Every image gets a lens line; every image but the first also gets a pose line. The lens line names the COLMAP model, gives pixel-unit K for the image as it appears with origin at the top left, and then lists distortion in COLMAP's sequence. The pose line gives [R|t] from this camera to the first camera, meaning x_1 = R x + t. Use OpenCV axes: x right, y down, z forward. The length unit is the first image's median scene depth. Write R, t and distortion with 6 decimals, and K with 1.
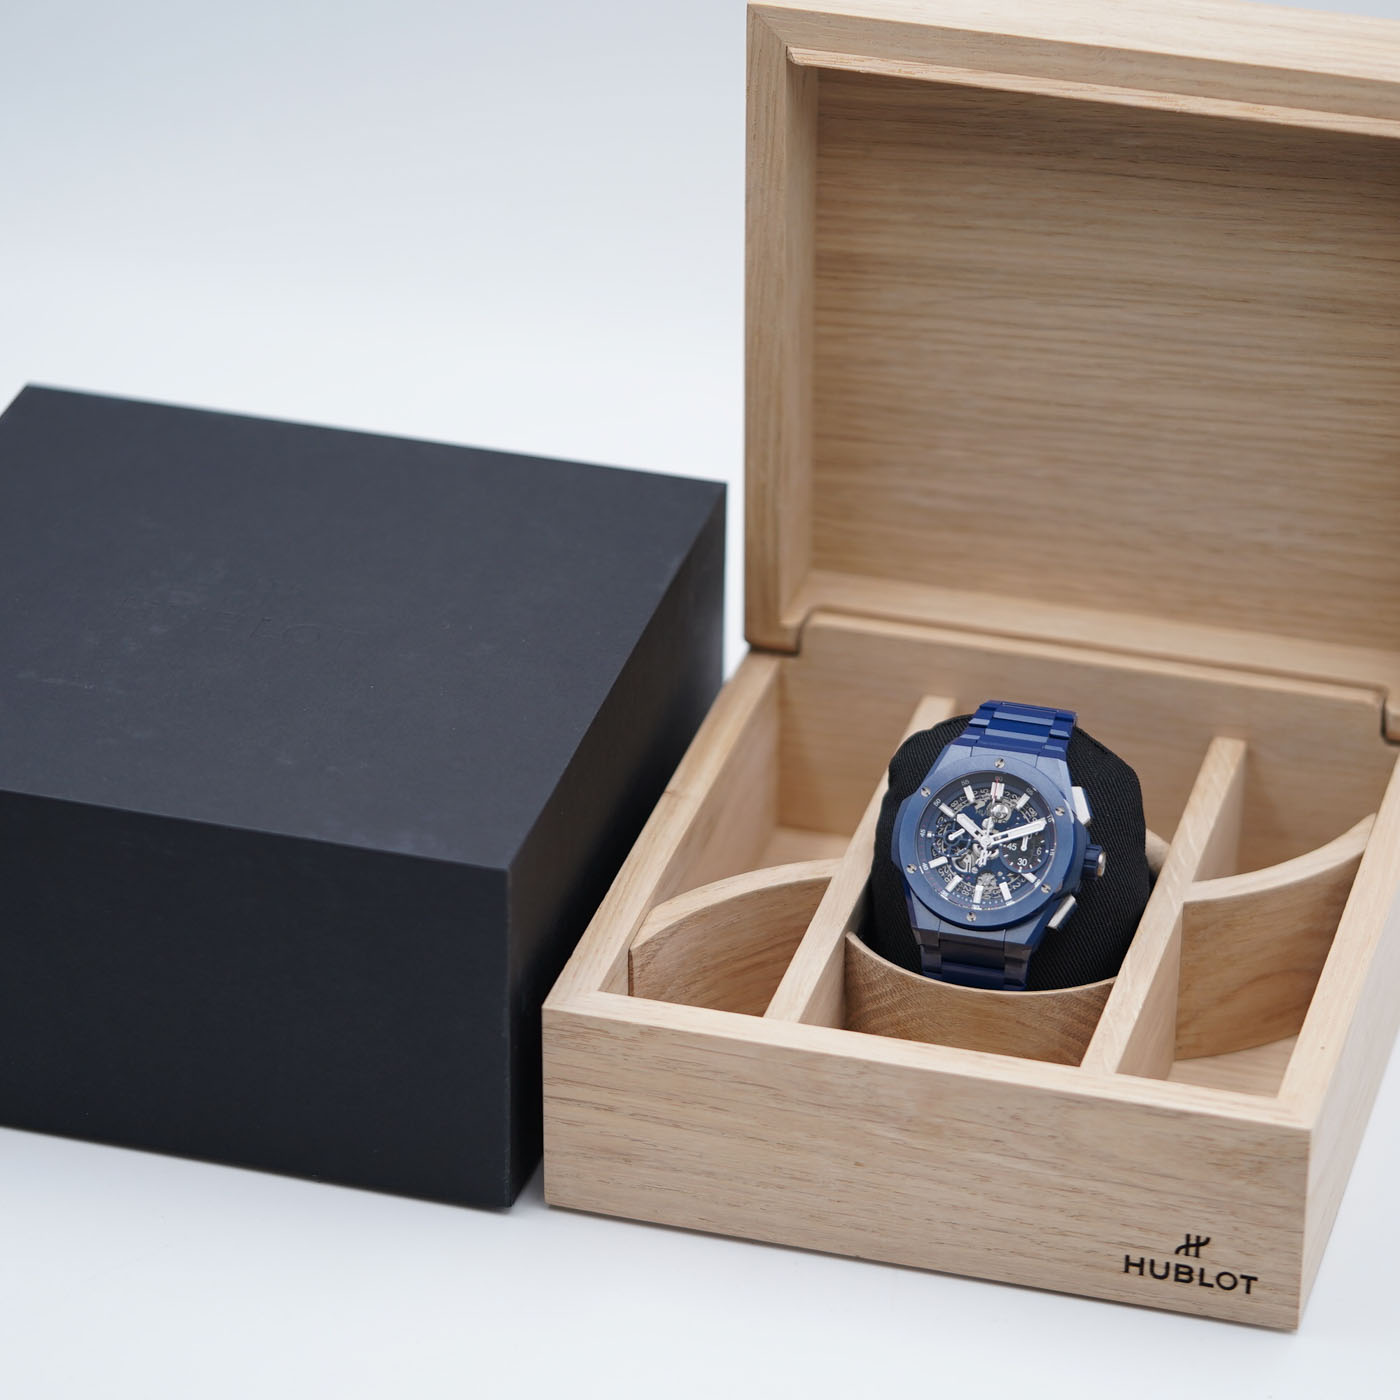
lens RADIAL K [[7471.3, 0, 699.4], [0, 7471.3, 699.3], [0, 0, 1]] dist [-0.068585, 0.000000]
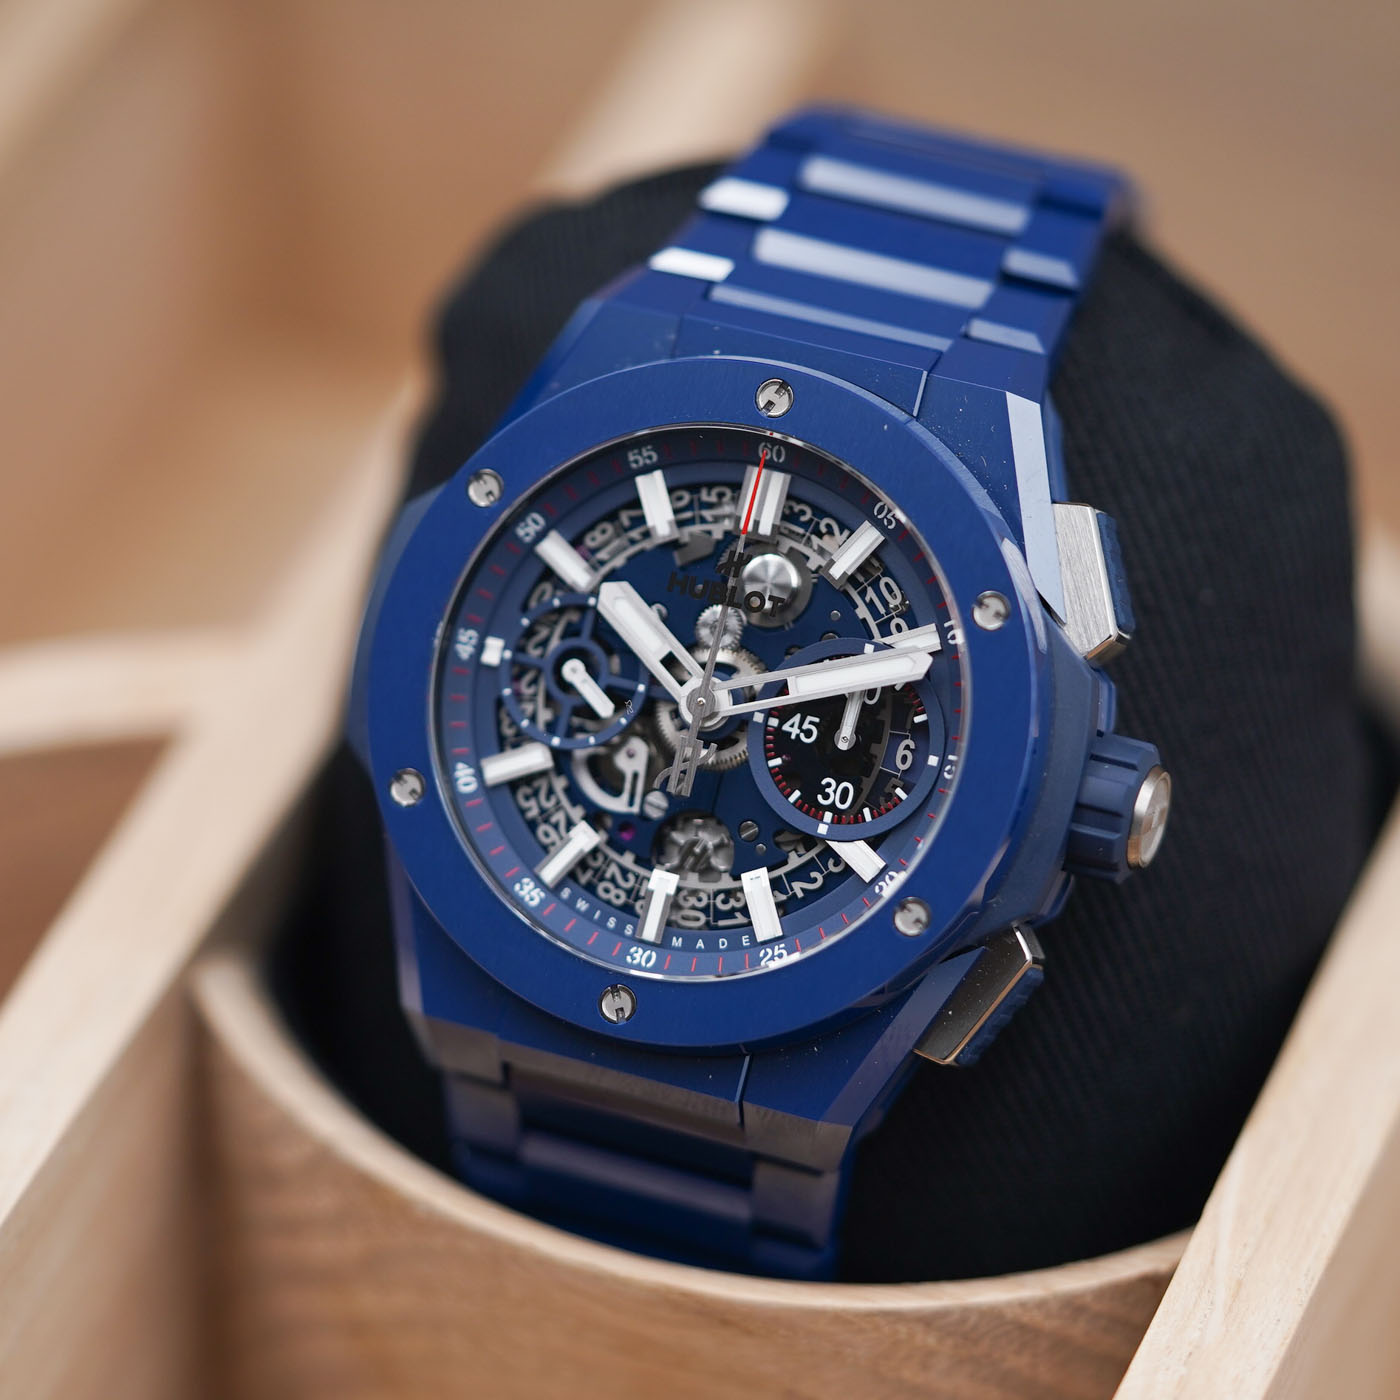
lens RADIAL K [[7471.3, 0, 698.7], [0, 7471.3, 702.4], [0, 0, 1]] dist [-0.068585, 0.000000]
pose [[0.994303, 0.063193, -0.085834, 0.060102], [-0.048266, 0.984939, 0.166026, -0.023229], [0.095033, -0.160938, 0.982379, 0.748564]]
